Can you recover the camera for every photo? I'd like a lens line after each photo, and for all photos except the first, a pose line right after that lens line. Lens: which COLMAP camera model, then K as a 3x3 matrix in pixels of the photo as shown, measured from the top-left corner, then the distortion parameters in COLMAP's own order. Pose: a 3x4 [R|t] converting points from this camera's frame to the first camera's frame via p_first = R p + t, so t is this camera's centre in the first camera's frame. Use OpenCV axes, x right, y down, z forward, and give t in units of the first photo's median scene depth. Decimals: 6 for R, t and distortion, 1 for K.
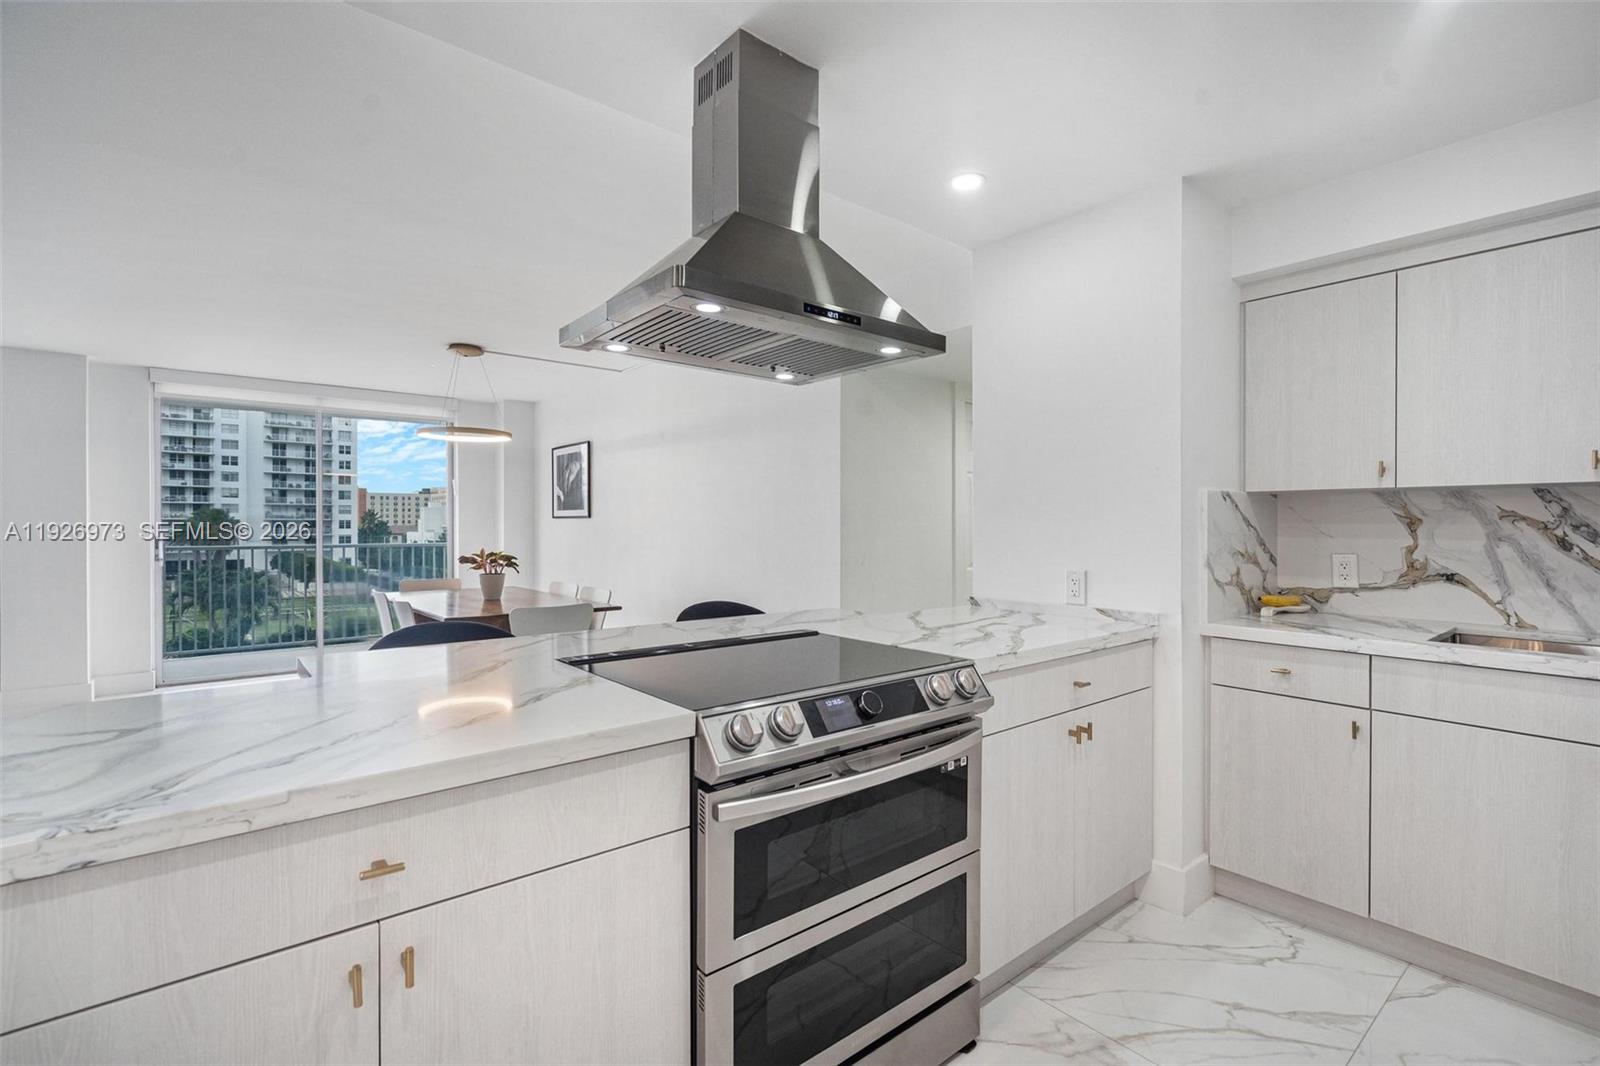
lens RADIAL K [[731.7, 0, 792.9], [0, 731.7, 526.0], [0, 0, 1]] dist [-0.001639, 0.000131]
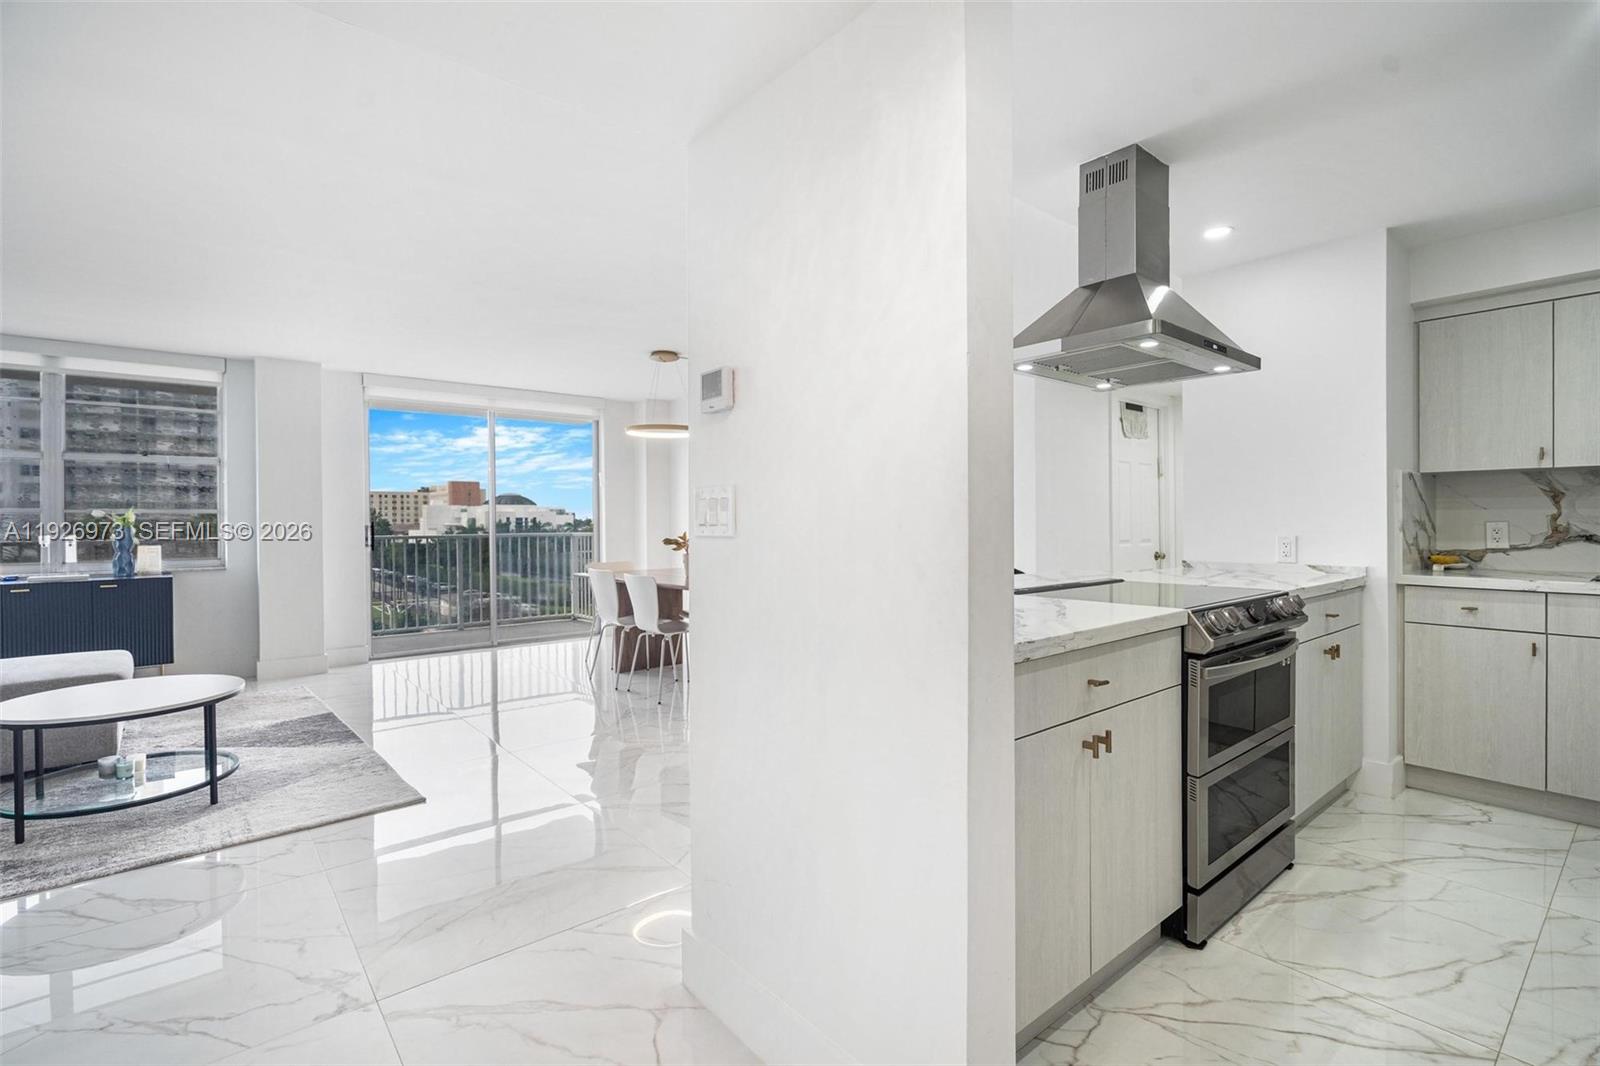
lens RADIAL K [[739.9, 0, 796.7], [0, 739.9, 523.8], [0, 0, 1]] dist [-0.000509, 0.000020]
pose [[0.999960, -0.007556, 0.004811, -0.516380], [0.007542, 0.999967, 0.002885, 0.032939], [-0.004833, -0.002849, 0.999984, -0.301333]]
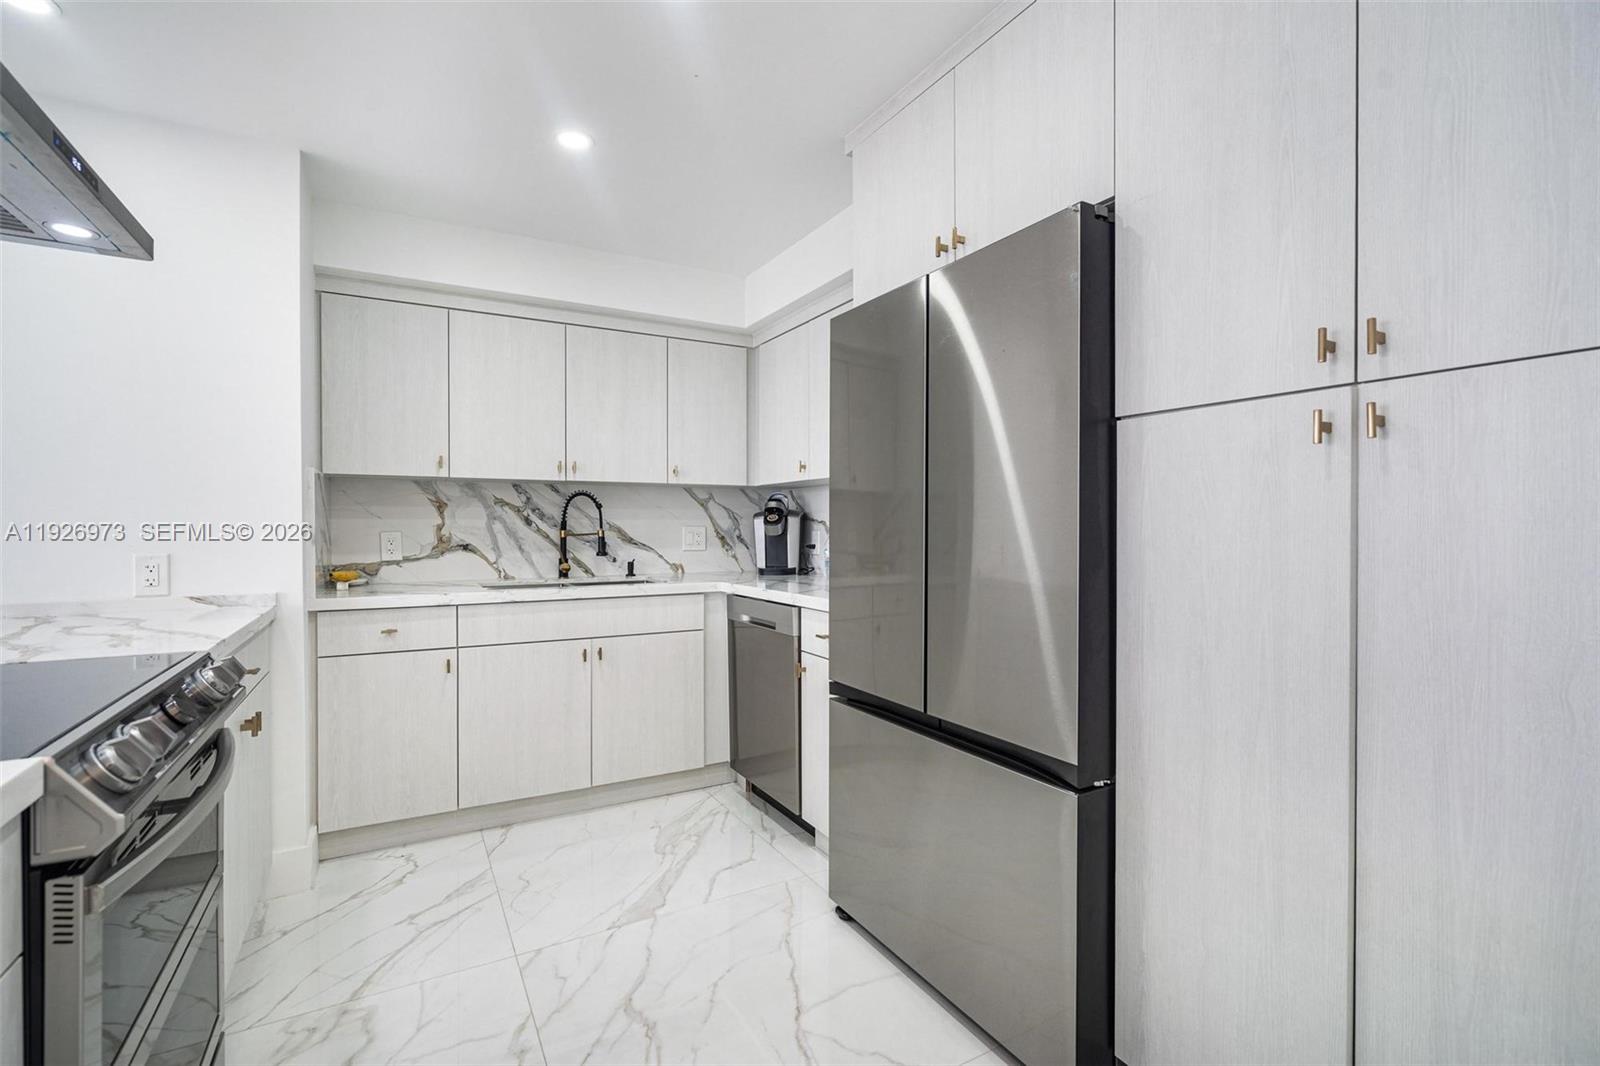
lens RADIAL K [[731.8, 0, 824.9], [0, 731.8, 531.8], [0, 0, 1]] dist [-0.001037, 0.000241]
pose [[0.162110, -0.009913, 0.986723, -0.335135], [0.003563, 0.999949, 0.009460, 0.033235], [-0.986766, 0.001982, 0.162137, 0.135412]]
